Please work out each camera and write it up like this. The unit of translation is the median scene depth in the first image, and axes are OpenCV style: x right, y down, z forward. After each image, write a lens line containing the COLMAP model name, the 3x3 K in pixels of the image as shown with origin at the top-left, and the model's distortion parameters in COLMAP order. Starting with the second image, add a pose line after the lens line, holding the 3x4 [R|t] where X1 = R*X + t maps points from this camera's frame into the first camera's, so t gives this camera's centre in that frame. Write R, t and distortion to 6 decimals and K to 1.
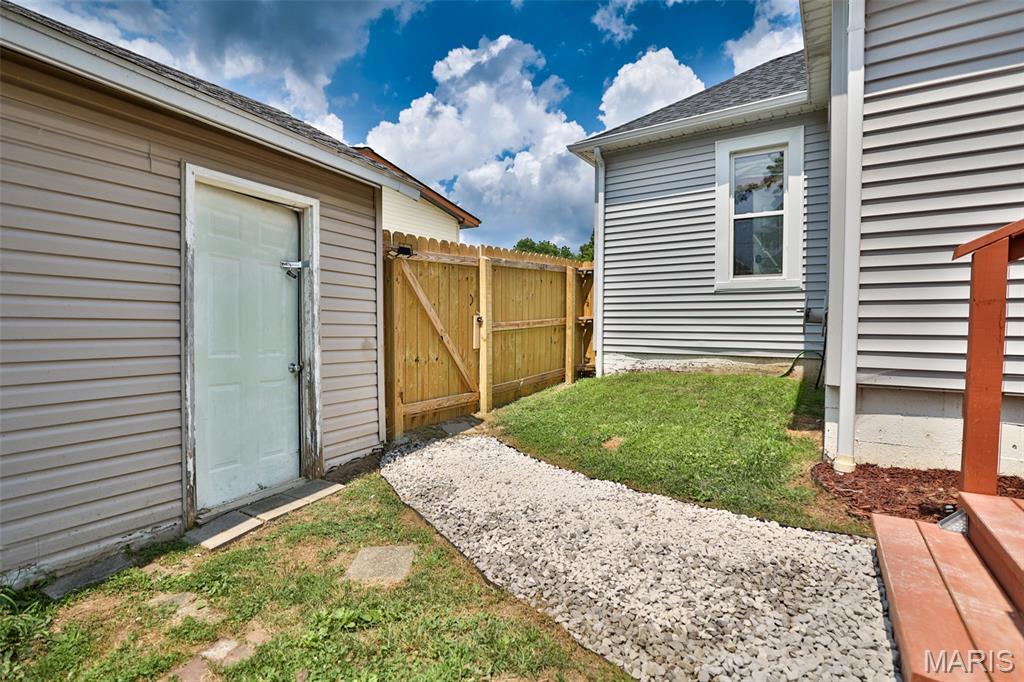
lens RADIAL K [[474.3, 0, 516.0], [0, 474.3, 339.5], [0, 0, 1]] dist [-0.046080, 0.017801]
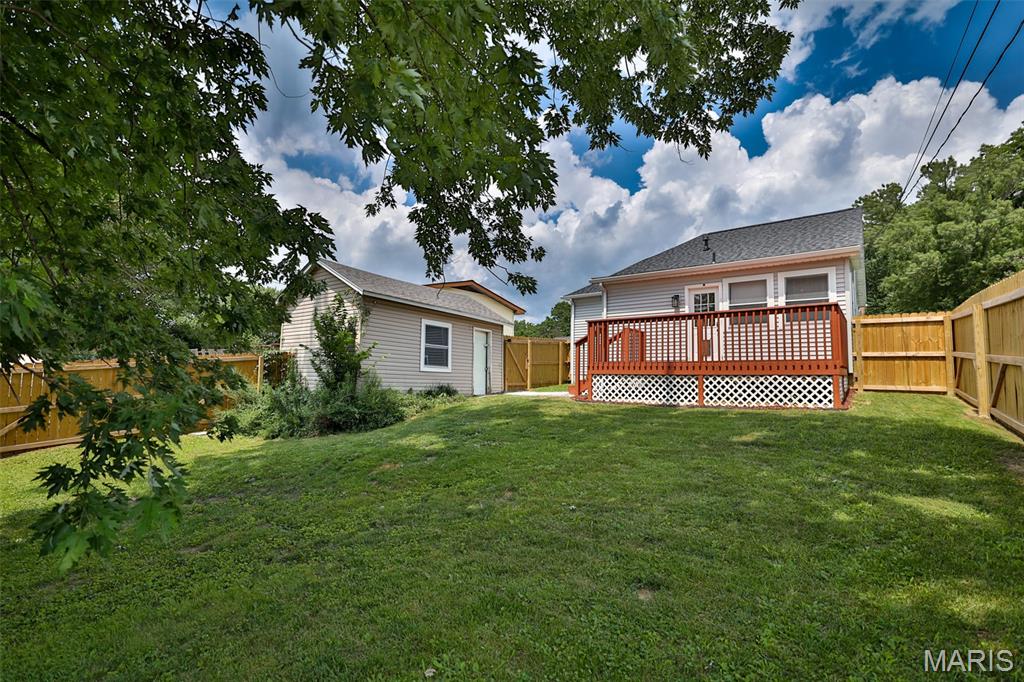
lens RADIAL K [[474.3, 0, 516.0], [0, 474.3, 339.5], [0, 0, 1]] dist [-0.046080, 0.017801]
pose [[0.996692, 0.003159, -0.081216, 0.095008], [-0.012549, 0.993244, -0.115368, 0.176034], [0.080303, 0.116005, 0.989997, -2.005807]]
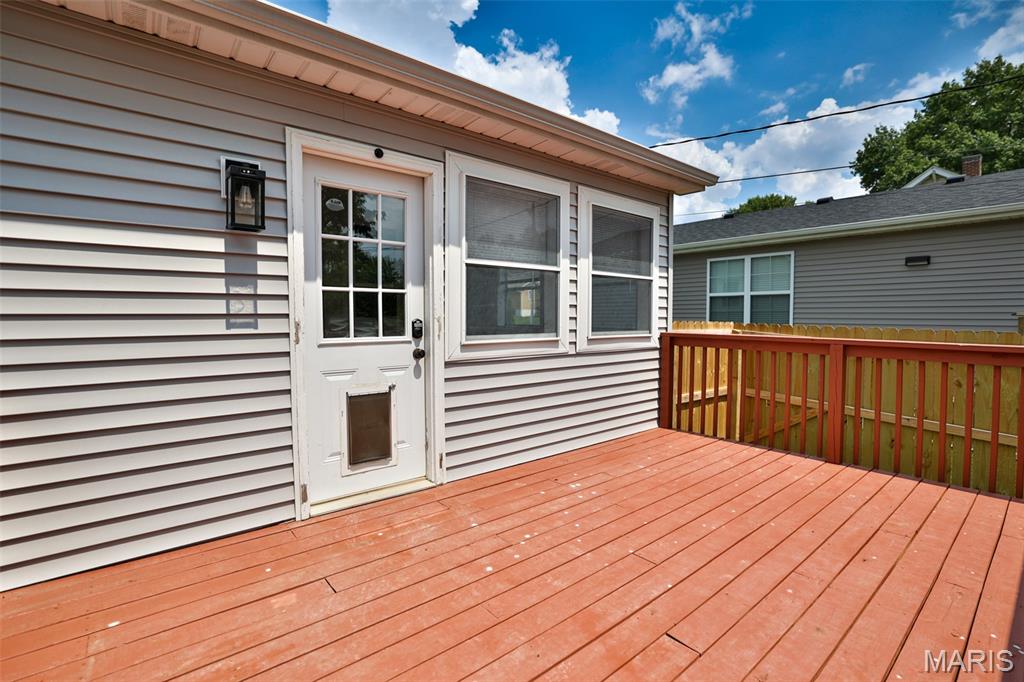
lens RADIAL K [[474.3, 0, 516.0], [0, 474.3, 339.5], [0, 0, 1]] dist [-0.046080, 0.017801]
pose [[0.295408, -0.053721, 0.953860, 0.354005], [0.036789, 0.998317, 0.044832, -0.165394], [-0.954663, 0.021848, 0.296887, -0.065870]]
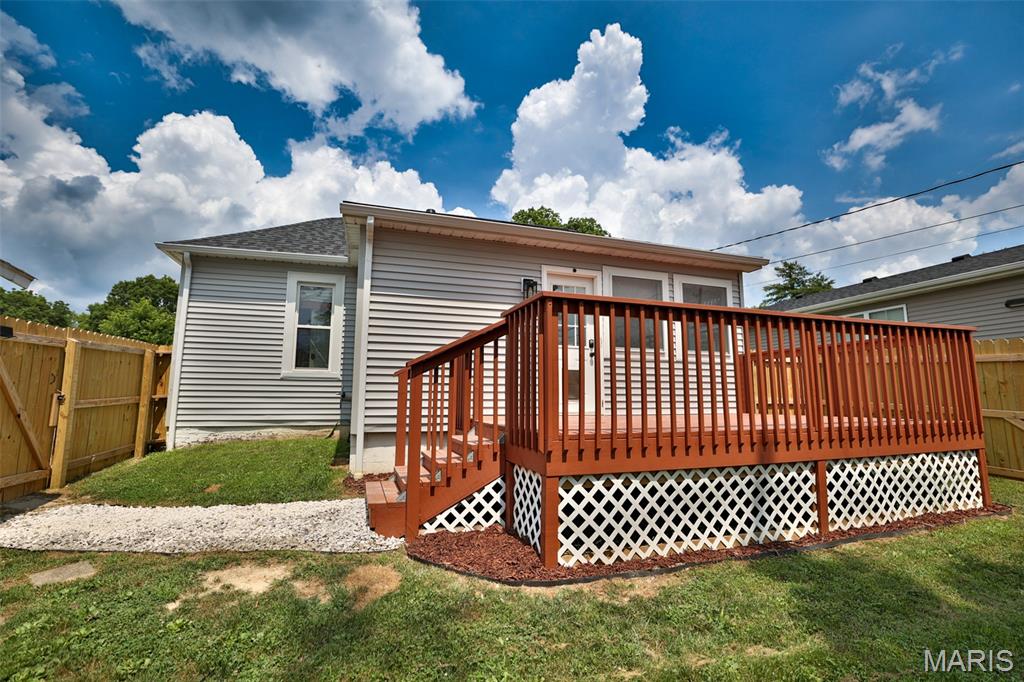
lens RADIAL K [[474.3, 0, 516.0], [0, 474.3, 339.5], [0, 0, 1]] dist [-0.046080, 0.017801]
pose [[0.618836, 0.100572, 0.779055, -0.238017], [0.029701, 0.988065, -0.151147, 0.013722], [-0.784958, 0.116674, 0.608463, -0.391752]]
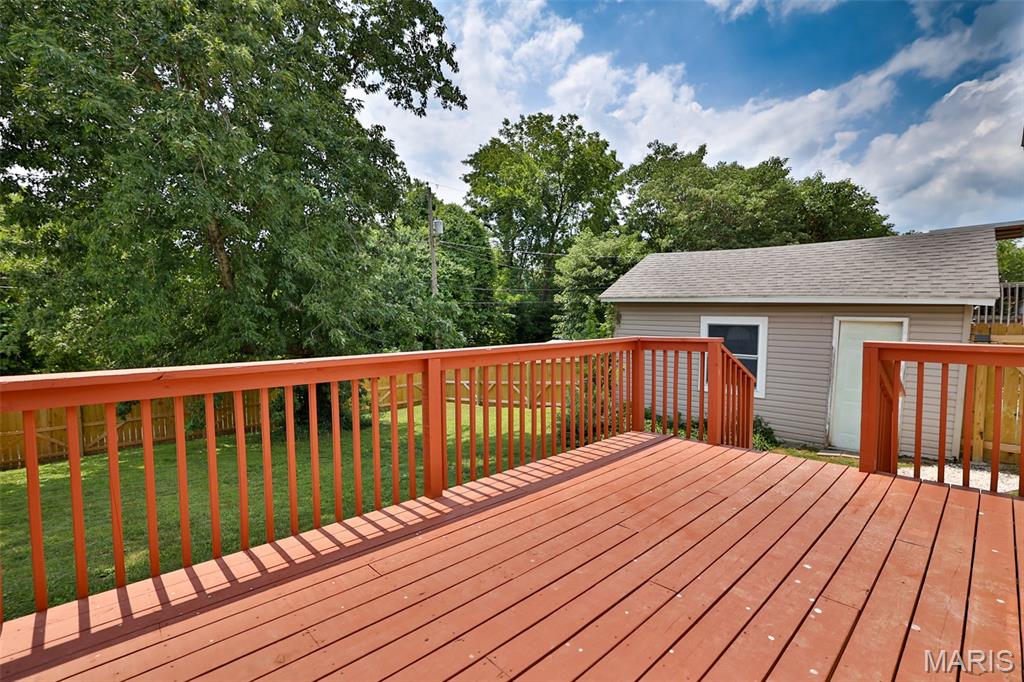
lens RADIAL K [[474.3, 0, 516.0], [0, 474.3, 339.5], [0, 0, 1]] dist [-0.046080, 0.017801]
pose [[-0.230664, 0.047595, -0.971869, 1.119134], [-0.026524, 0.998124, 0.055176, -0.166273], [0.972672, 0.038505, -0.228969, -0.082524]]
